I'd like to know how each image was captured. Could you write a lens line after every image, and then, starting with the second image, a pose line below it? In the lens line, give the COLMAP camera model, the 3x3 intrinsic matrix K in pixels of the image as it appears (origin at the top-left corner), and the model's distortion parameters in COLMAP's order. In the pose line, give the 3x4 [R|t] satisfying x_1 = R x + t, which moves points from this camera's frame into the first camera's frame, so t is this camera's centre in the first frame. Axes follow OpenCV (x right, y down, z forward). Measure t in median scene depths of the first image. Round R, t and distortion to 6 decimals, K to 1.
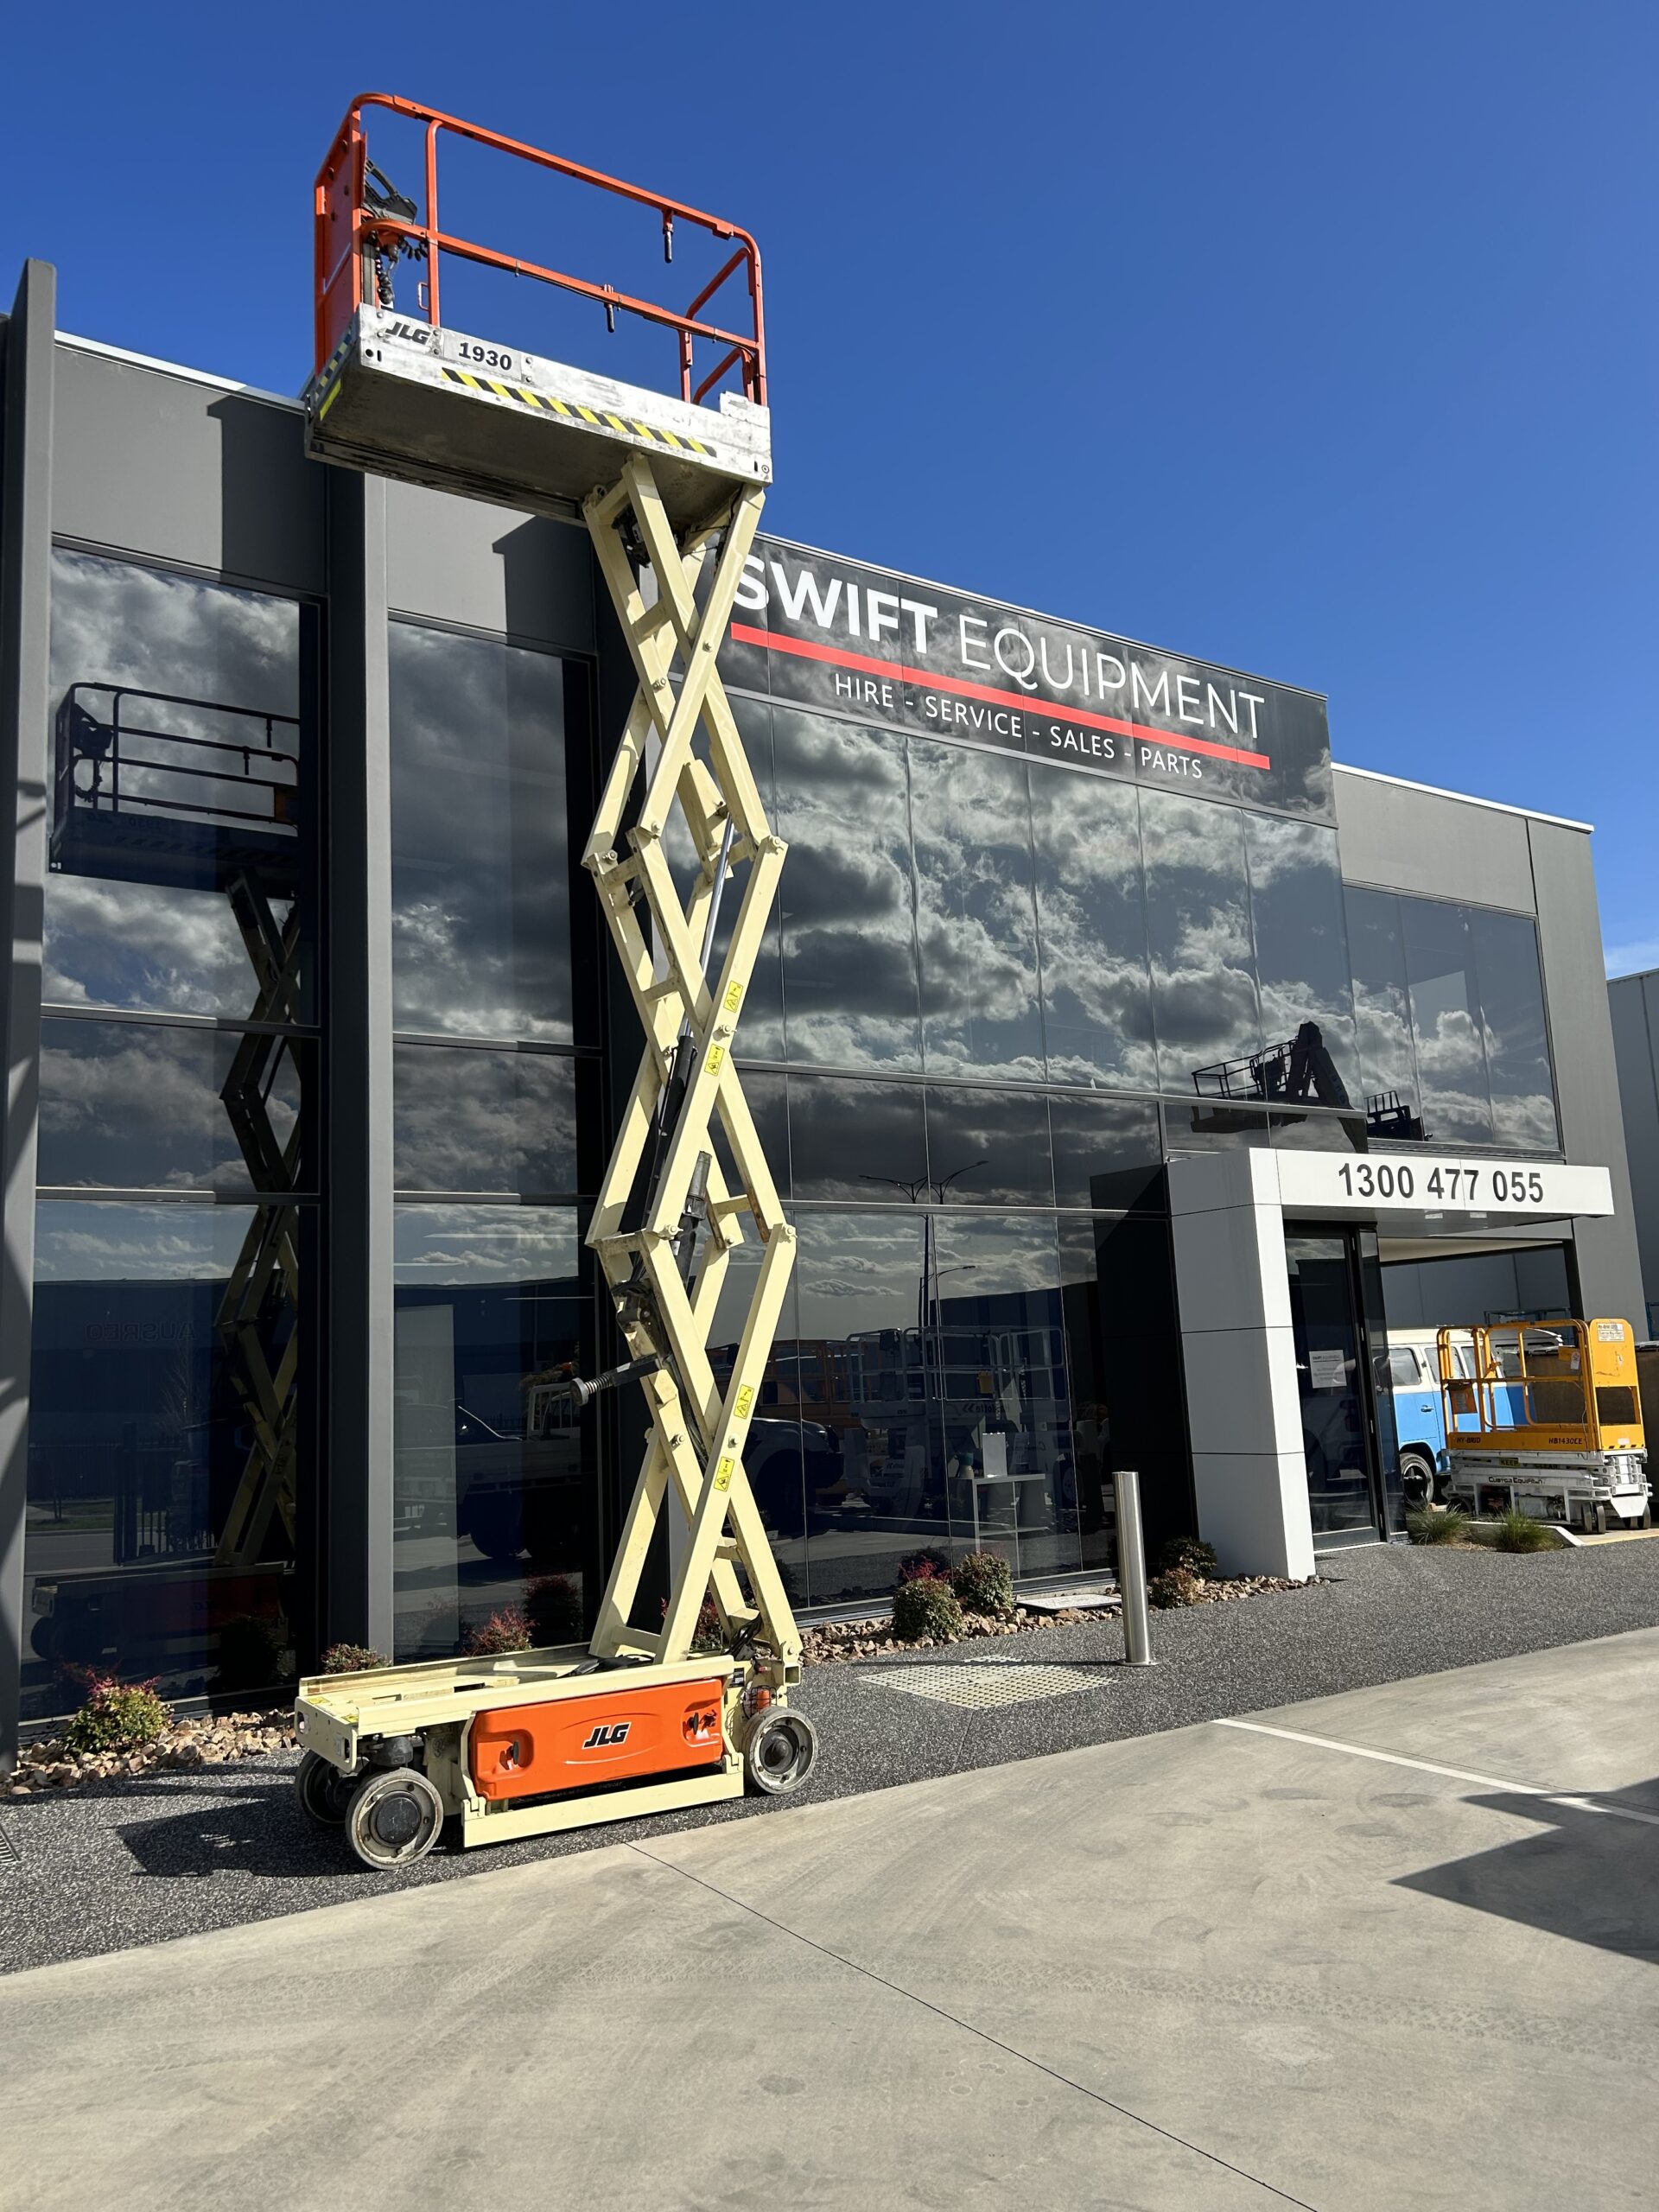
lens RADIAL K [[1657.9, 0, 832.0], [0, 1657.9, 1111.1], [0, 0, 1]] dist [0.017209, -0.007888]
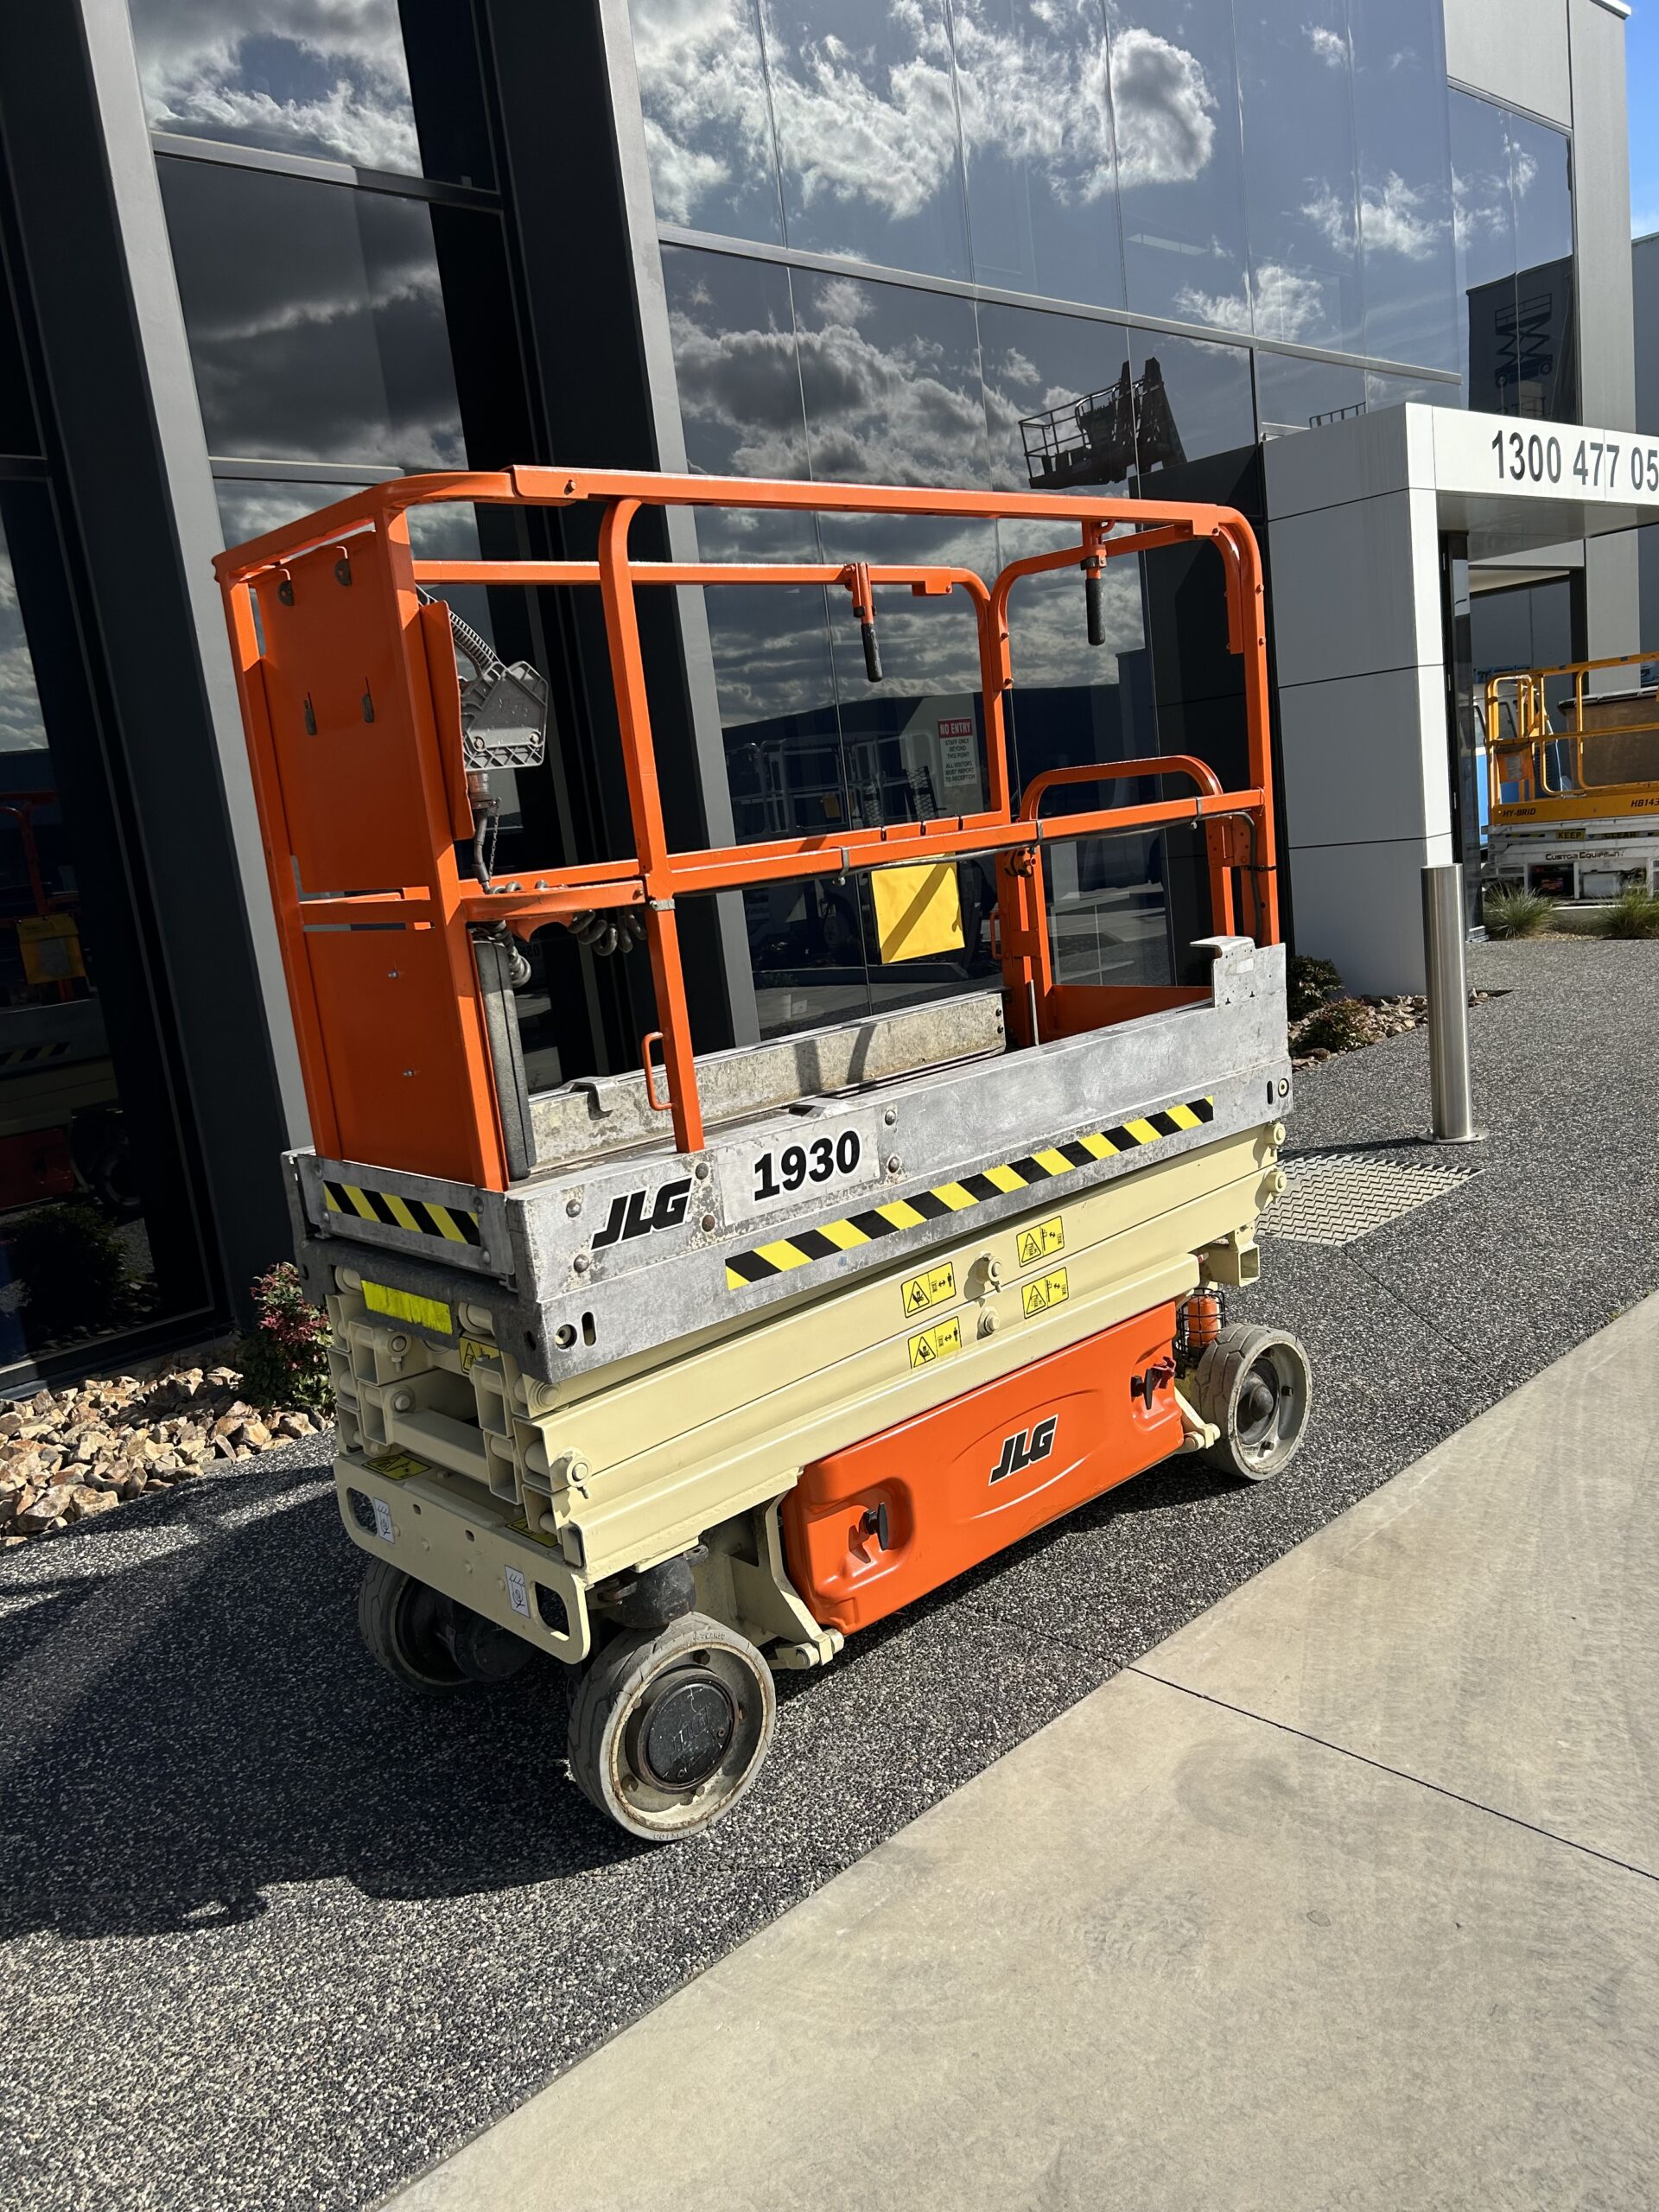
lens RADIAL K [[1675.8, 0, 832.7], [0, 1675.8, 1110.8], [0, 0, 1]] dist [0.066887, -0.081276]
pose [[0.981925, -0.100948, 0.160101, -0.218235], [0.043746, 0.944033, 0.326938, 0.101832], [-0.184144, -0.314025, 0.931386, 0.495451]]
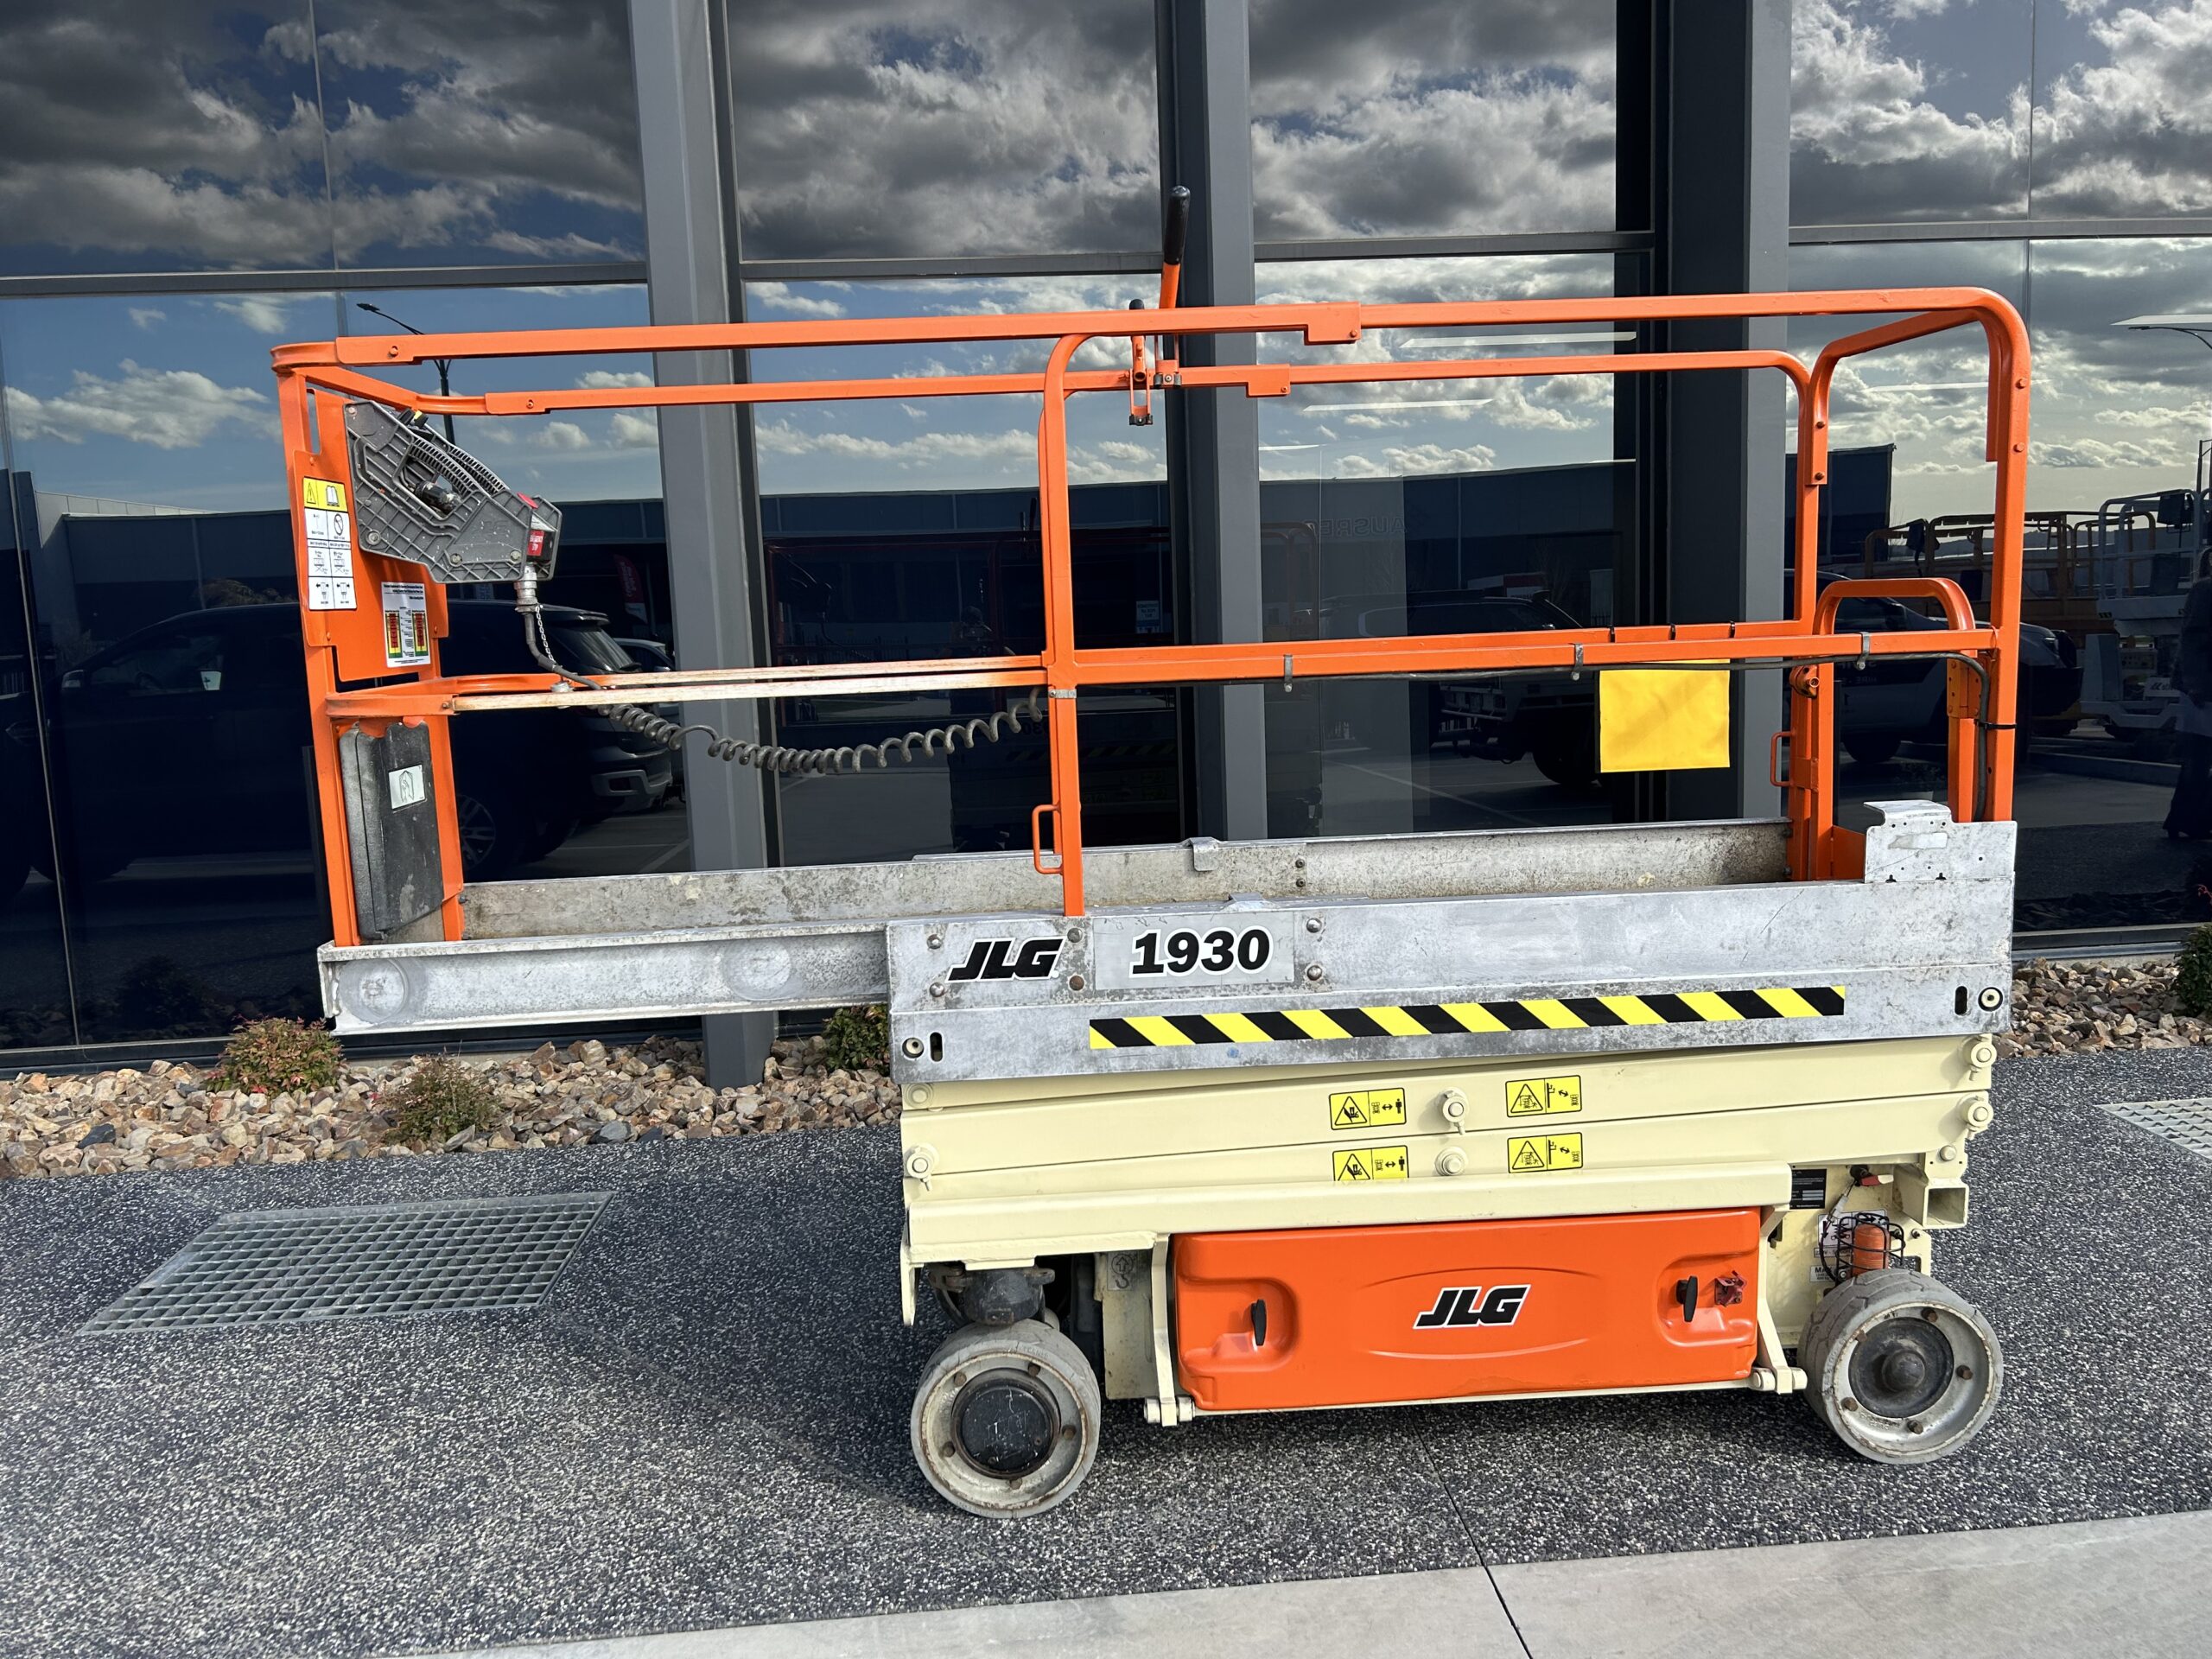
lens RADIAL K [[1676.1, 0, 1102.1], [0, 1676.1, 823.5], [0, 0, 1]] dist [0.035095, -0.034323]
pose [[0.871658, 0.071681, -0.484845, -0.008880], [0.078436, 0.956095, 0.282365, 0.095022], [0.483798, -0.284155, 0.827766, 0.514758]]
